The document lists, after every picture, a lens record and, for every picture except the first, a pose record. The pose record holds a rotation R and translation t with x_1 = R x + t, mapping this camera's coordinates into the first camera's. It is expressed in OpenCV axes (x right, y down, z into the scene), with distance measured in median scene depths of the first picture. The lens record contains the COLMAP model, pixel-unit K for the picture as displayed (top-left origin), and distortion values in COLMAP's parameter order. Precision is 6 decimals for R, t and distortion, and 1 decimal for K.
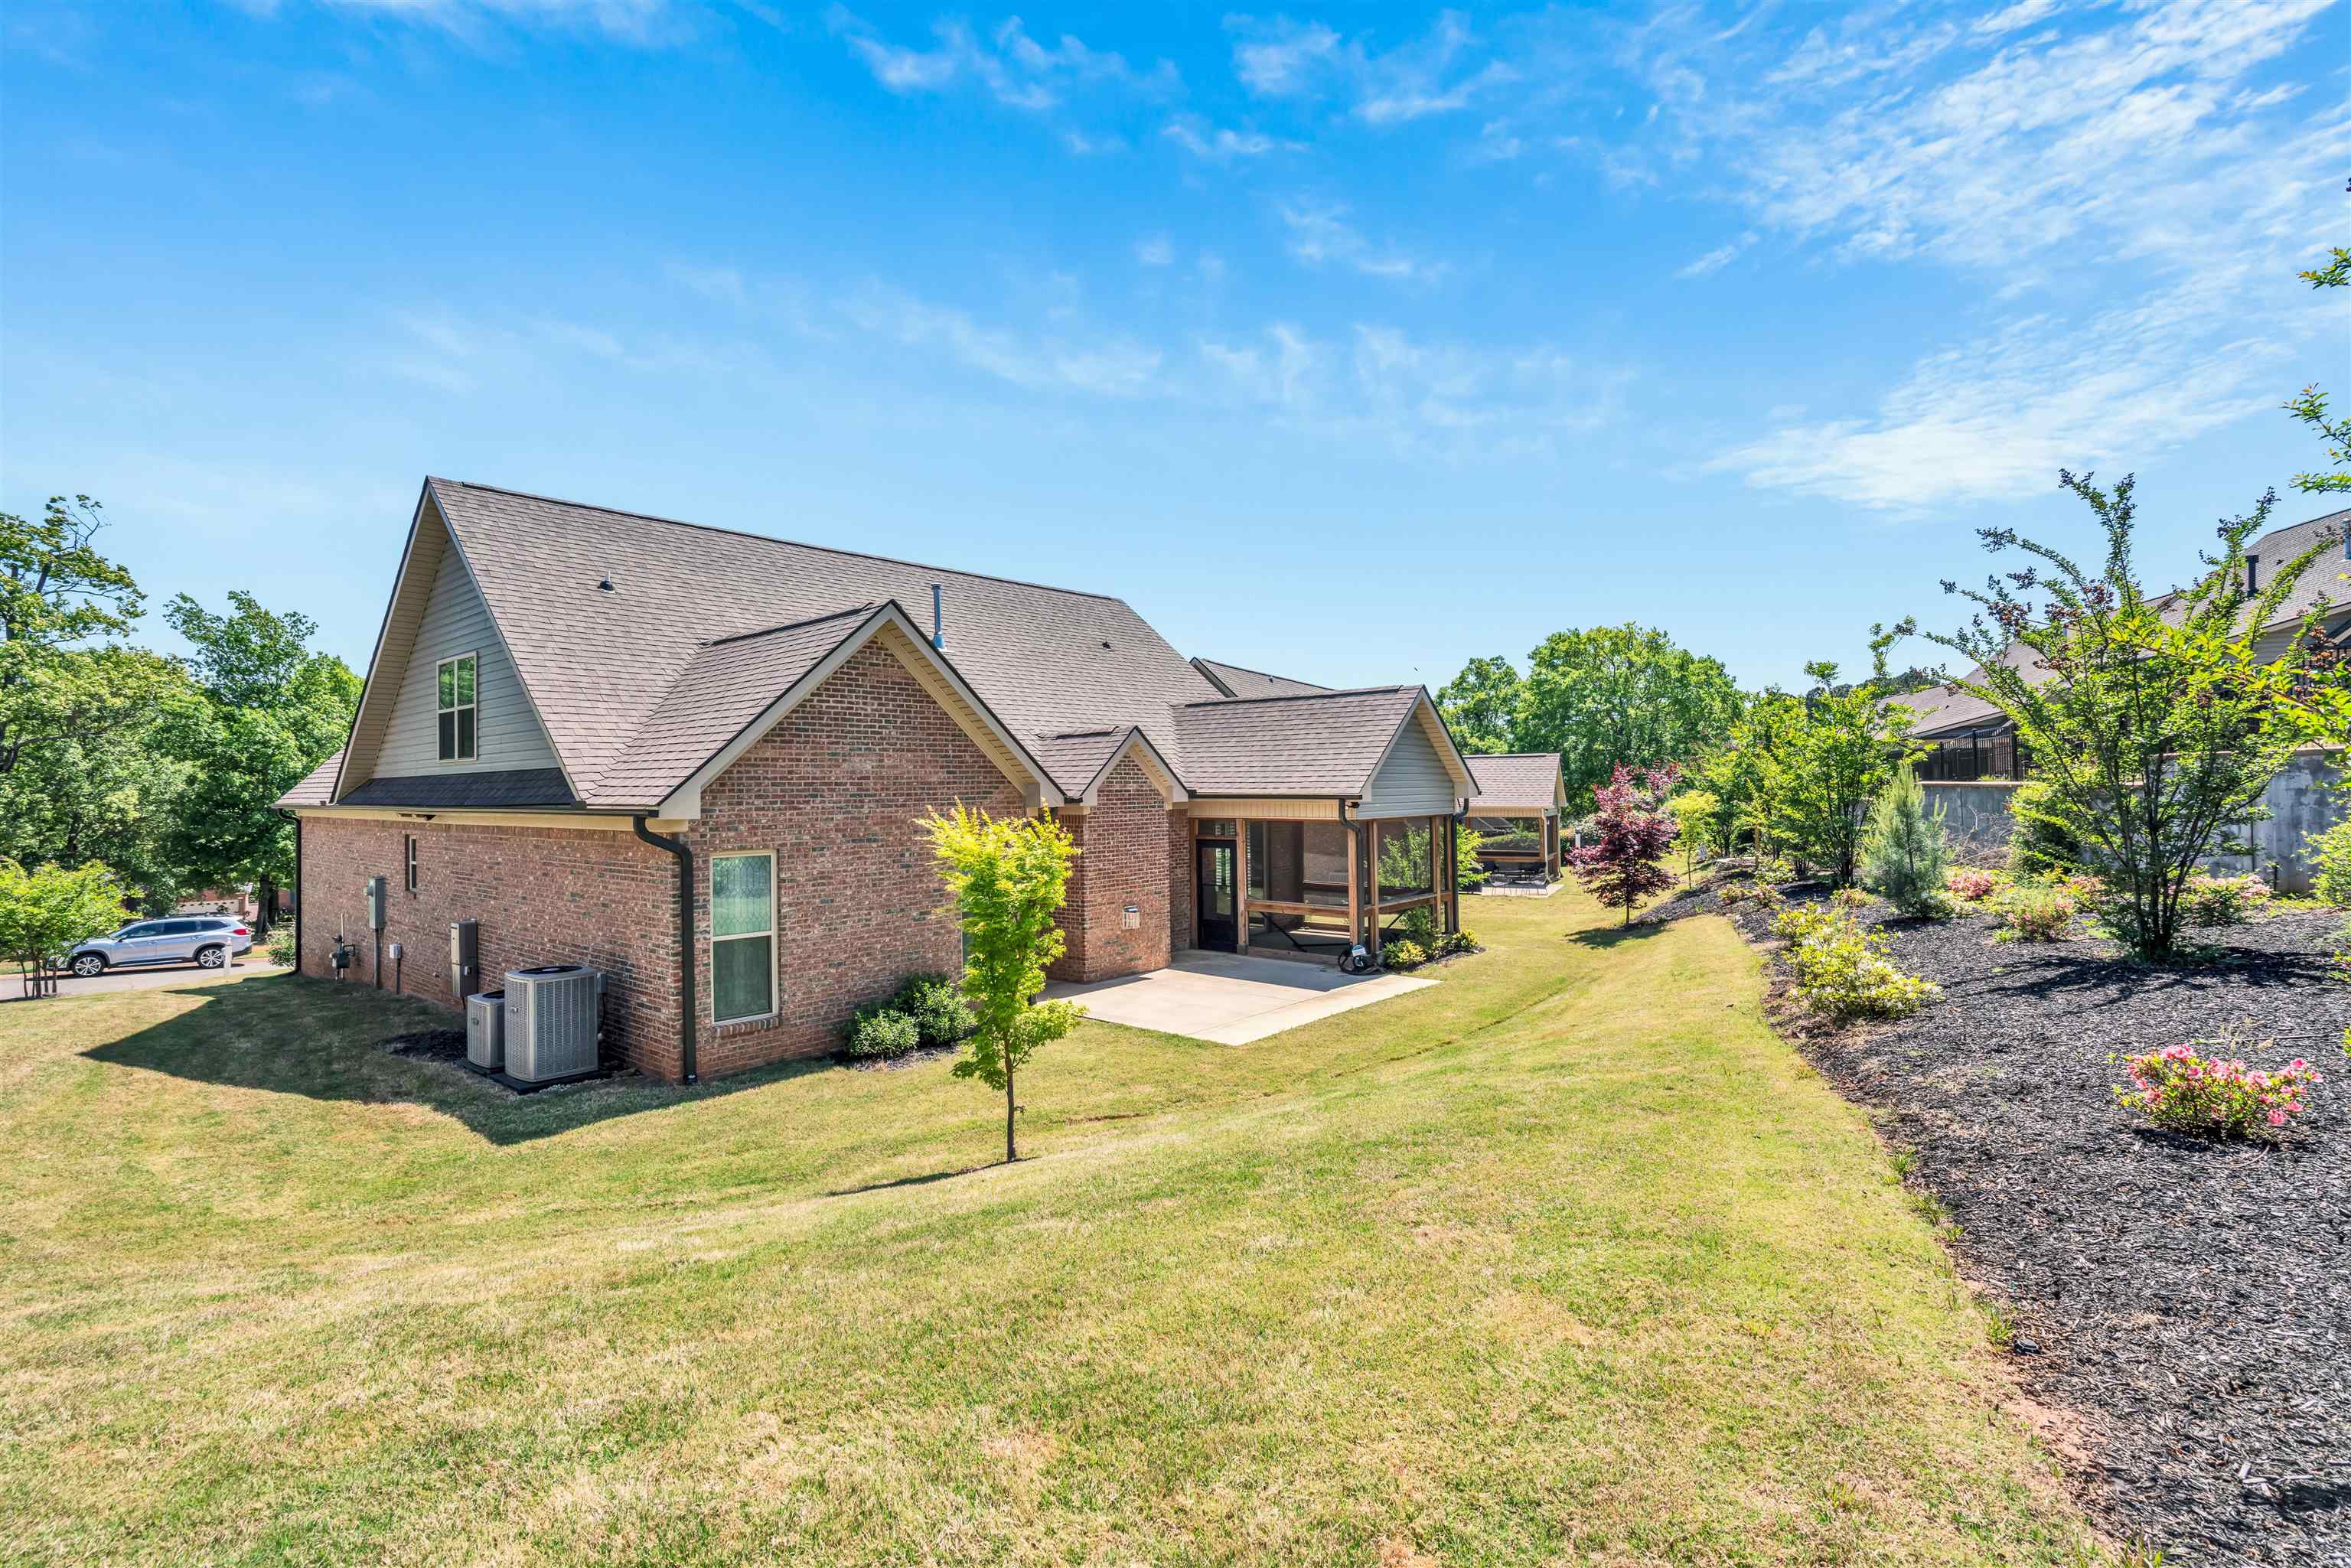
lens RADIAL K [[1086.3, 0, 1177.8], [0, 1086.3, 794.5], [0, 0, 1]] dist [-0.003608, -0.000057]
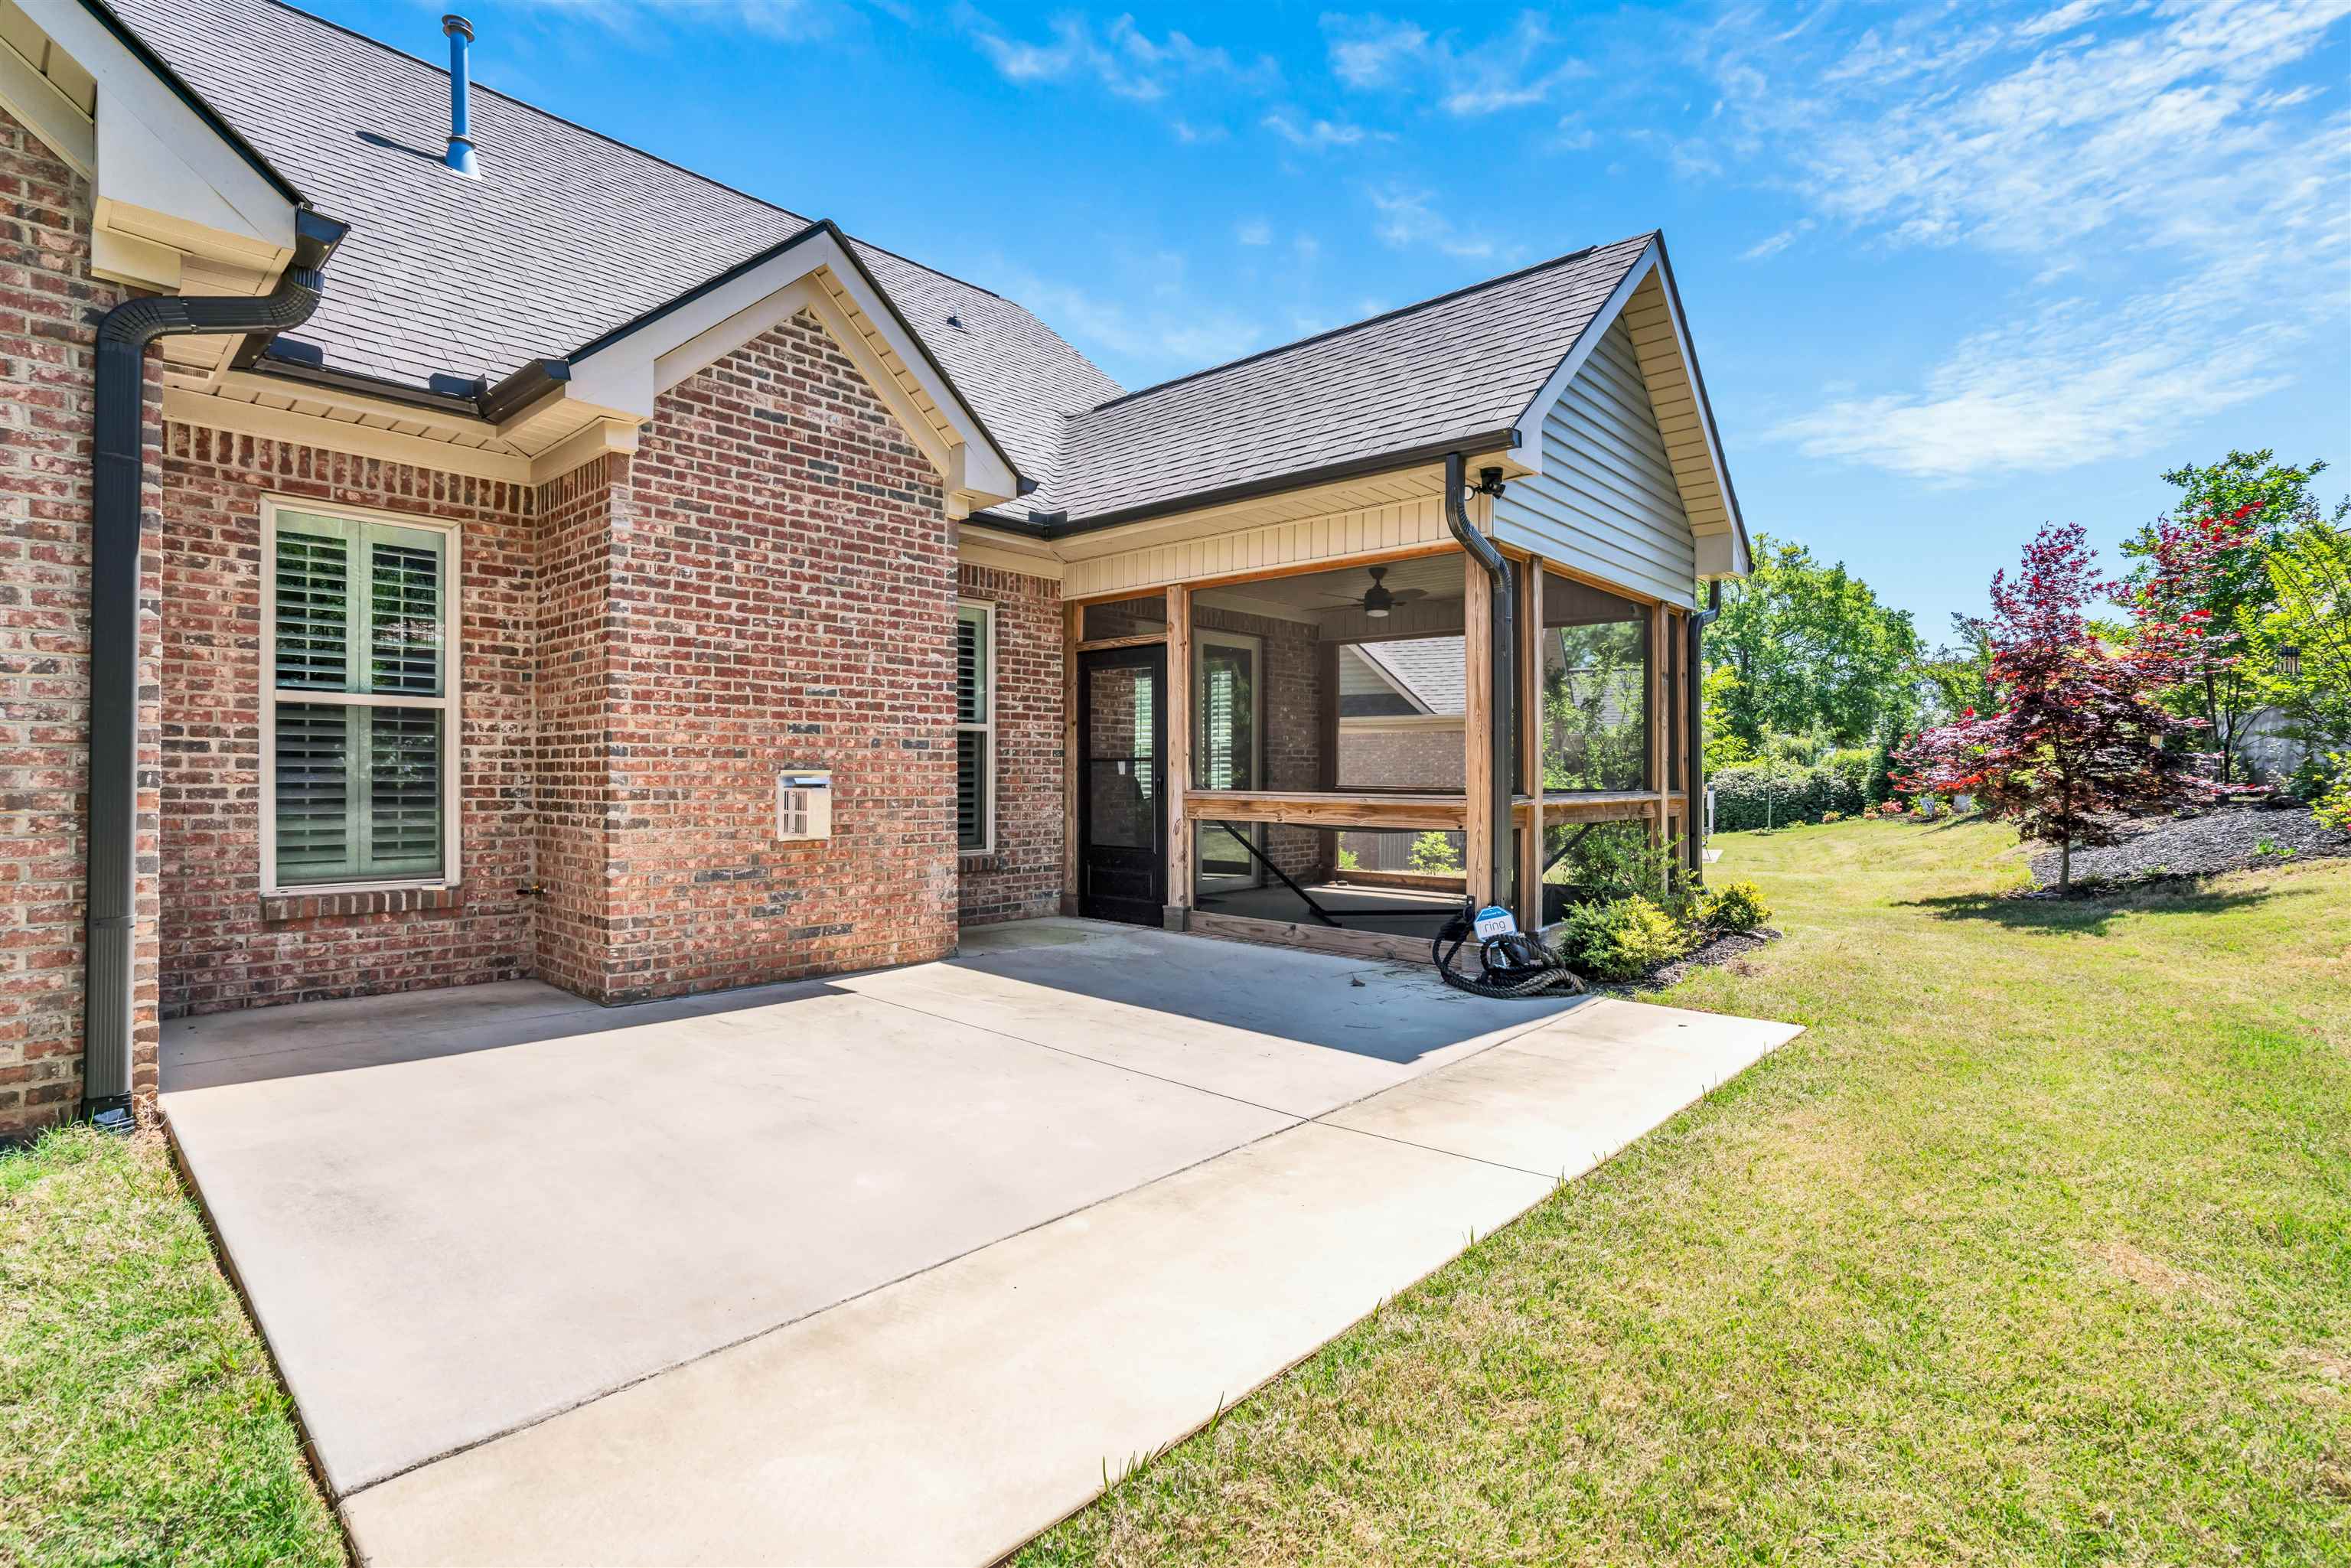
lens RADIAL K [[1086.3, 0, 1178.2], [0, 1086.3, 773.9], [0, 0, 1]] dist [-0.003608, -0.000057]
pose [[0.999263, 0.017036, -0.034391, 0.077619], [-0.017372, 0.999804, -0.009499, 0.100806], [0.034223, 0.010090, 0.999363, 0.647476]]
